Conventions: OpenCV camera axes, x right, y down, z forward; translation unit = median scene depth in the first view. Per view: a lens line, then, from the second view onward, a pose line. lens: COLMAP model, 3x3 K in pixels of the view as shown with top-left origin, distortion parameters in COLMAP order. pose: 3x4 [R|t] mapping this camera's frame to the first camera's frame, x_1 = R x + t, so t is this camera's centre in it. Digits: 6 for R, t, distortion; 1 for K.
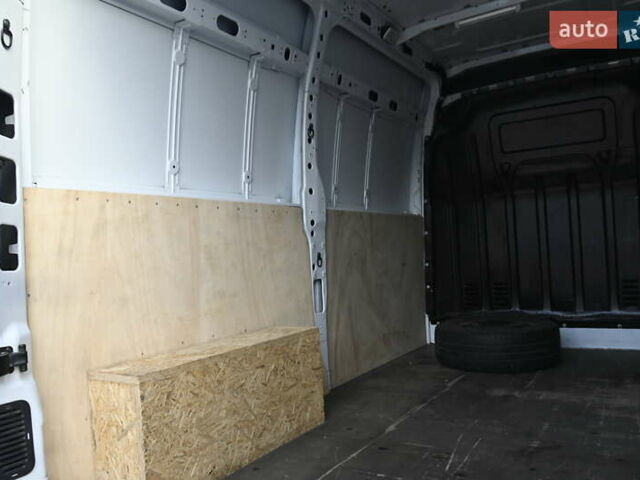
lens RADIAL K [[549.8, 0, 320.0], [0, 549.8, 240.0], [0, 0, 1]] dist [-0.040755, -0.001638]
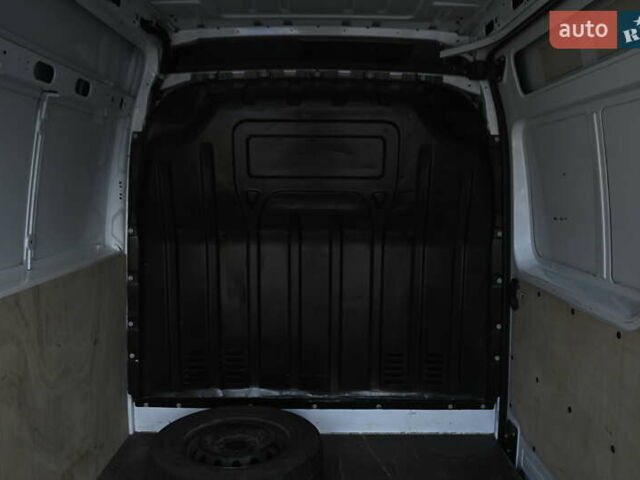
lens RADIAL K [[537.5, 0, 320.0], [0, 537.5, 240.0], [0, 0, 1]] dist [-0.044713, -0.004602]
pose [[0.844389, -0.005003, 0.535707, 0.042048], [-0.061945, 0.992338, 0.106906, -0.152353], [-0.532137, -0.123454, 0.837609, 0.357678]]
